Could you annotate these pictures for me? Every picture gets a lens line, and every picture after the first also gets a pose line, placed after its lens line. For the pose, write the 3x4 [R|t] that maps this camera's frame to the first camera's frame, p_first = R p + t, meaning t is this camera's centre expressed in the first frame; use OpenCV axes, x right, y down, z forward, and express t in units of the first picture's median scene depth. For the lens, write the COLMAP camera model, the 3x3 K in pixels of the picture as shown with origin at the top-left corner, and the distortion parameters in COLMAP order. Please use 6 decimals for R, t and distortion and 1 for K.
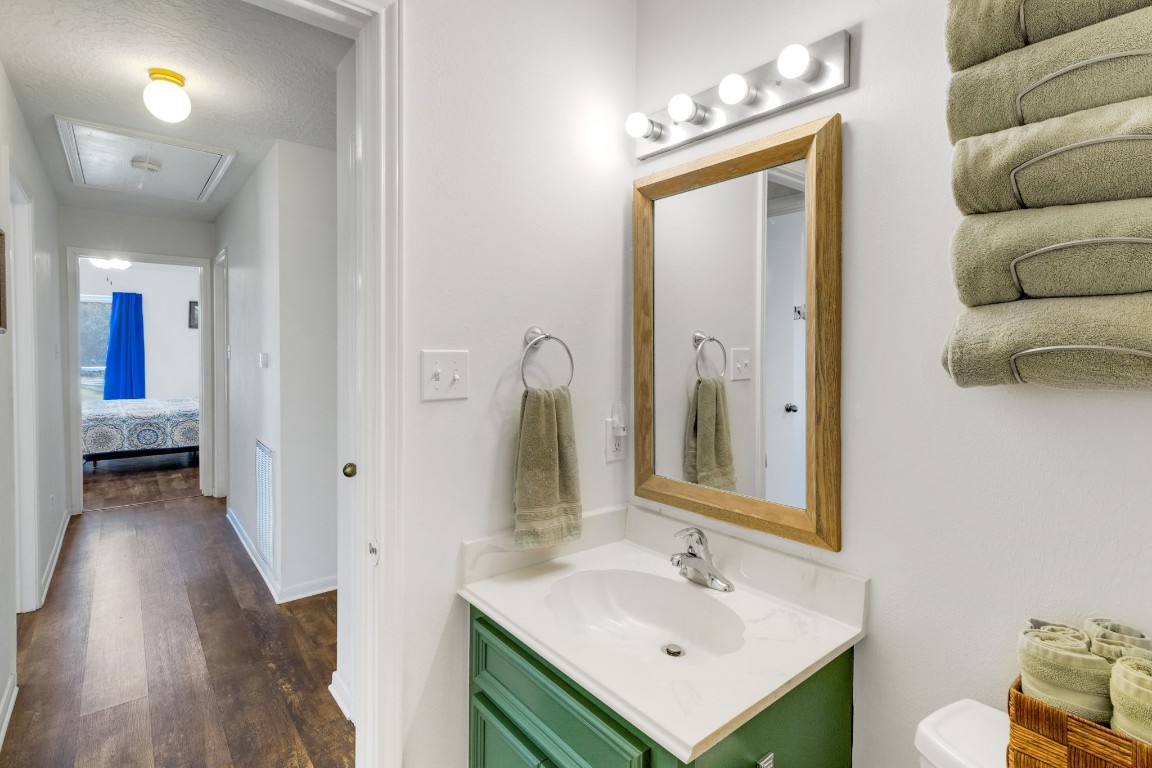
lens RADIAL K [[550.4, 0, 577.6], [0, 550.4, 357.8], [0, 0, 1]] dist [0.000984, 0.000055]
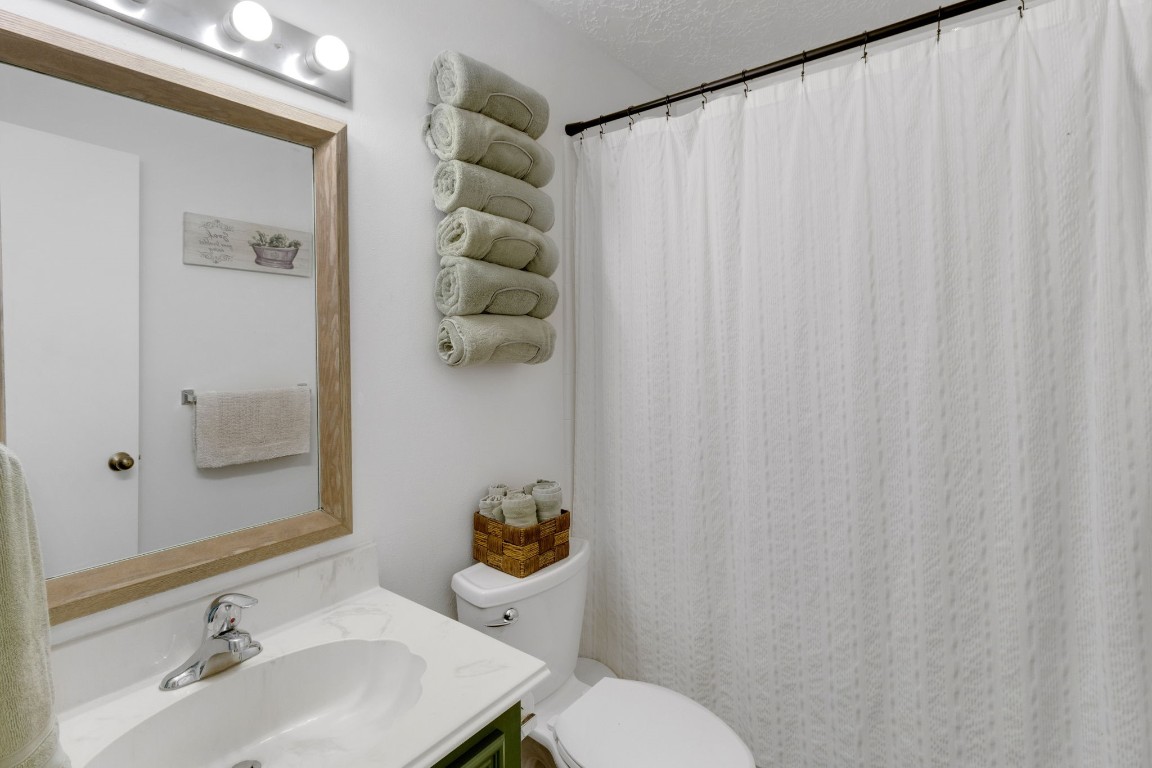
lens RADIAL K [[550.4, 0, 577.6], [0, 550.4, 357.8], [0, 0, 1]] dist [0.000984, 0.000055]
pose [[-0.229256, -0.029643, 0.972915, -0.644652], [0.022816, 0.999098, 0.035817, -0.018241], [-0.973099, 0.030409, -0.228373, 0.777454]]
